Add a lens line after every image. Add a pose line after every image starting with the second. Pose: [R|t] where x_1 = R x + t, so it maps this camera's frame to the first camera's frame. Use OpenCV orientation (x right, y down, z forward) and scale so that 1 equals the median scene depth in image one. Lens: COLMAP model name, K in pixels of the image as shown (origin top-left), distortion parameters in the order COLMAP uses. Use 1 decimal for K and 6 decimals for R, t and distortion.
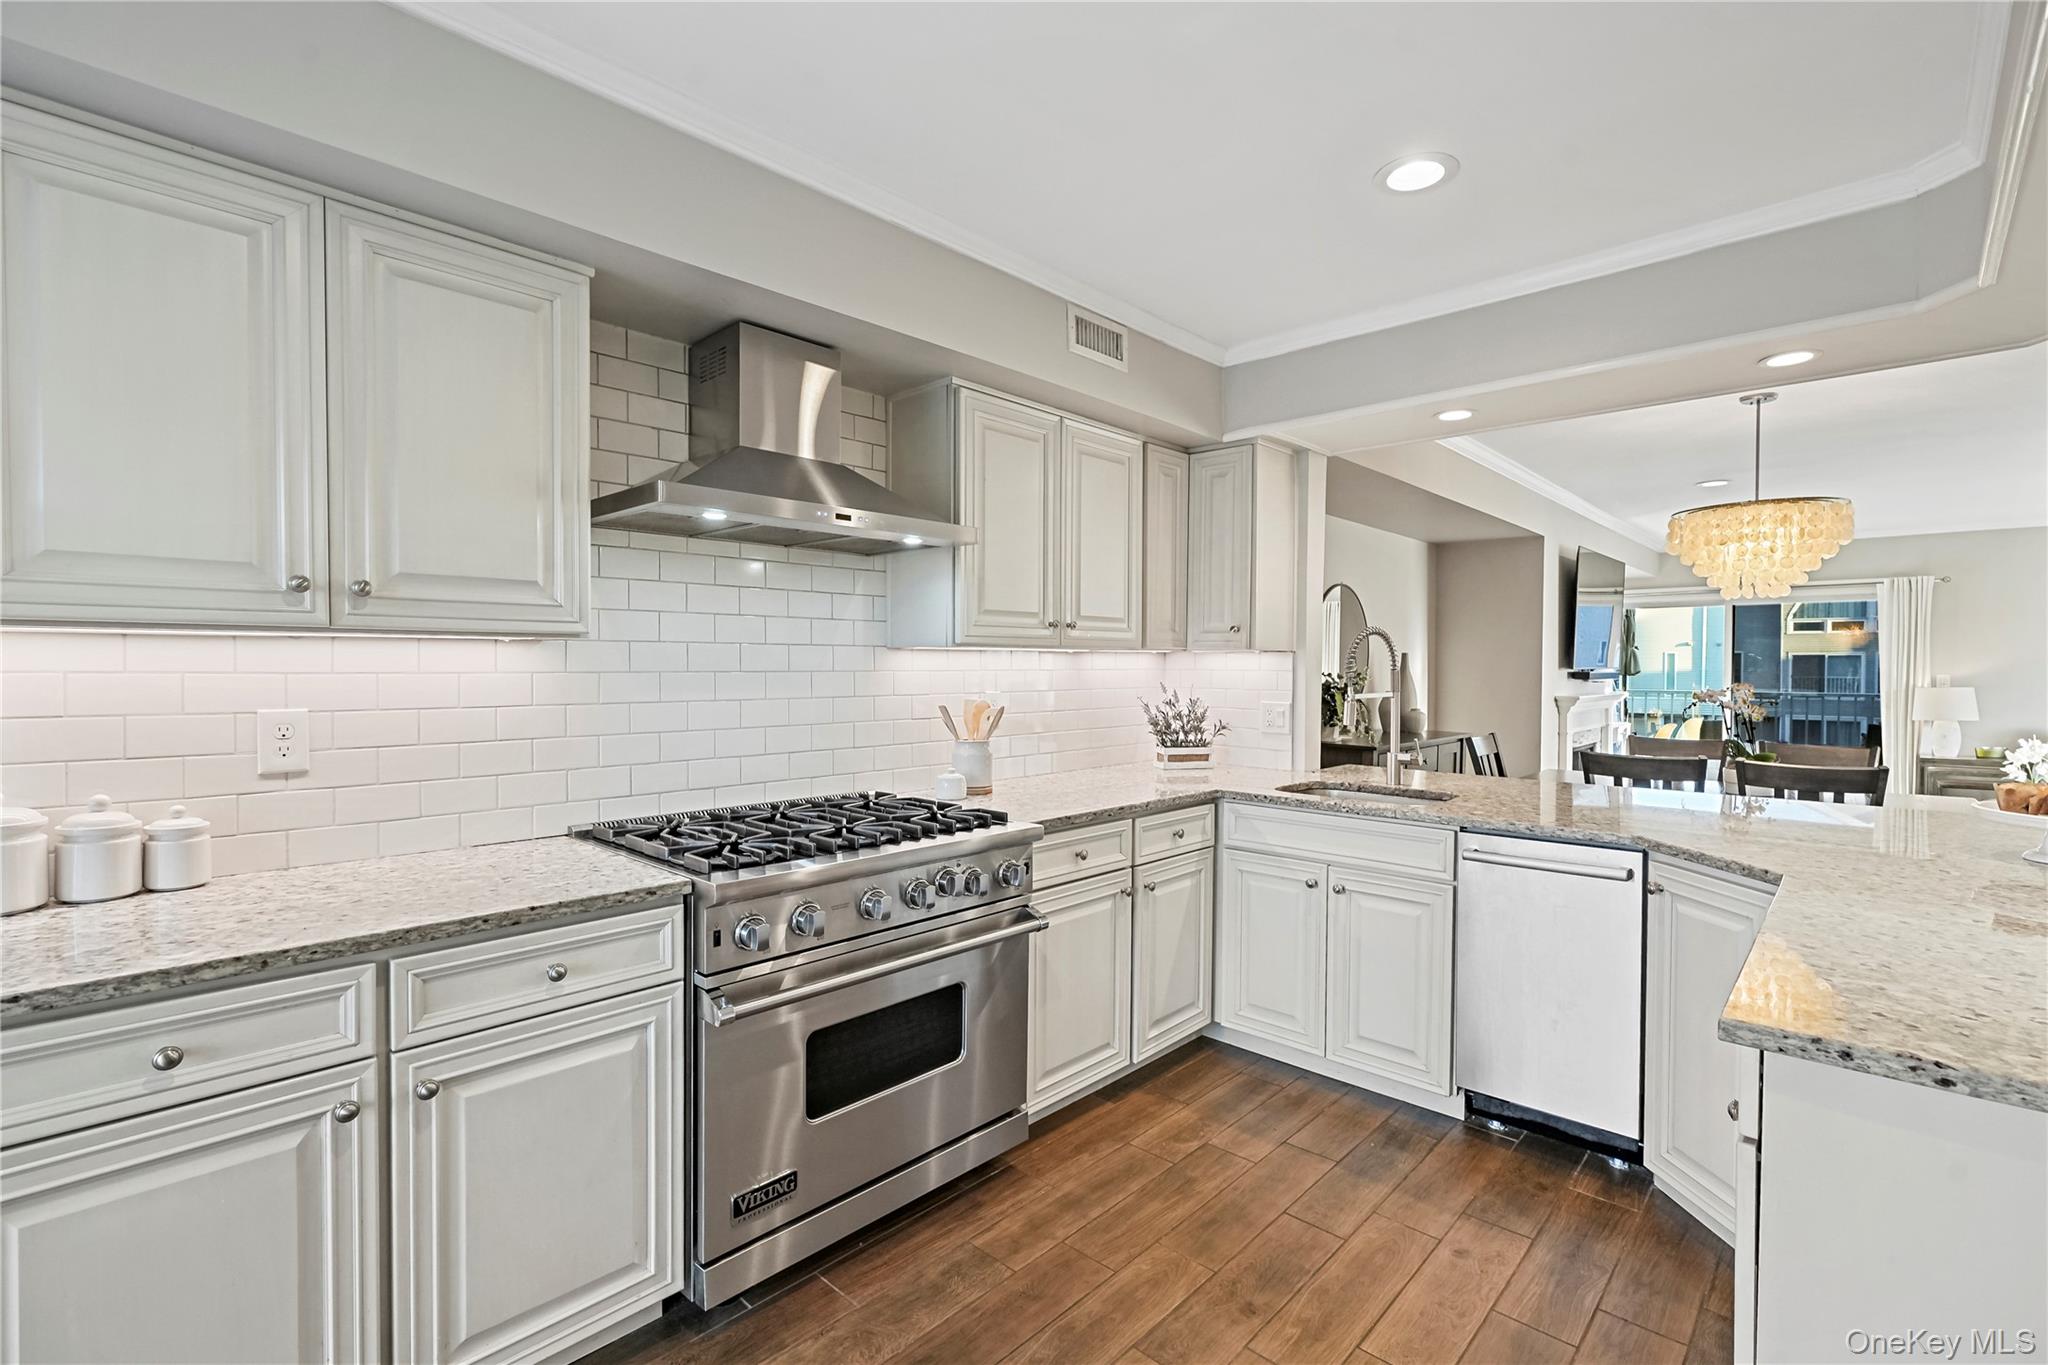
lens RADIAL K [[919.9, 0, 1024.7], [0, 919.9, 684.0], [0, 0, 1]] dist [-0.008198, 0.000368]
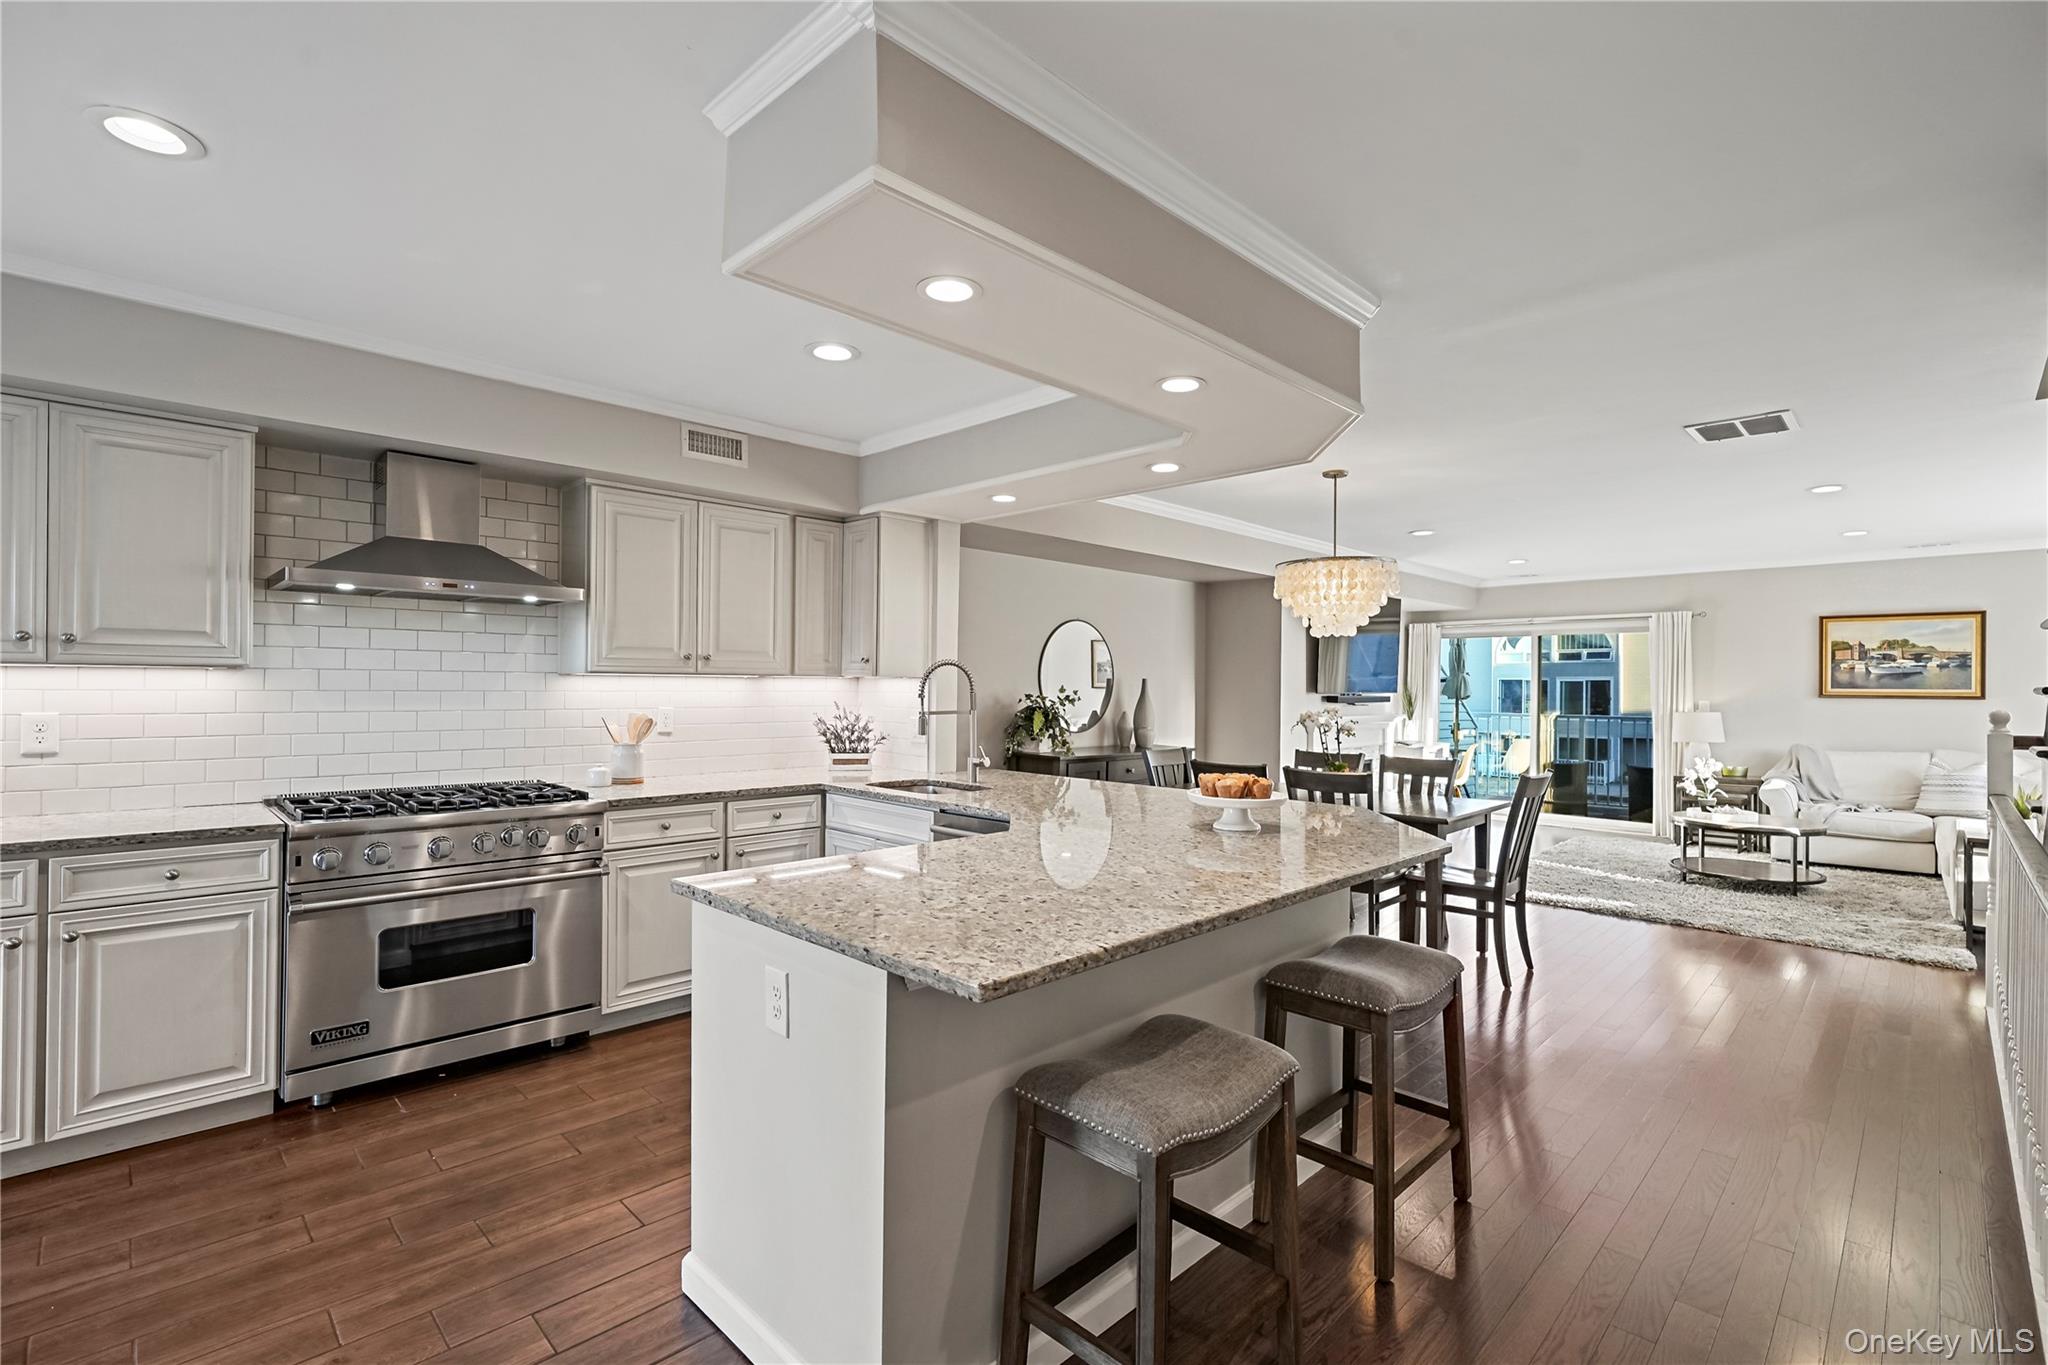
lens RADIAL K [[917.5, 0, 1029.4], [0, 917.5, 685.3], [0, 0, 1]] dist [-0.004772, 0.000312]
pose [[0.999631, 0.006471, -0.026363, 0.606062], [-0.007047, 0.999737, -0.021814, 0.001667], [0.026215, 0.021992, 0.999414, -0.339394]]
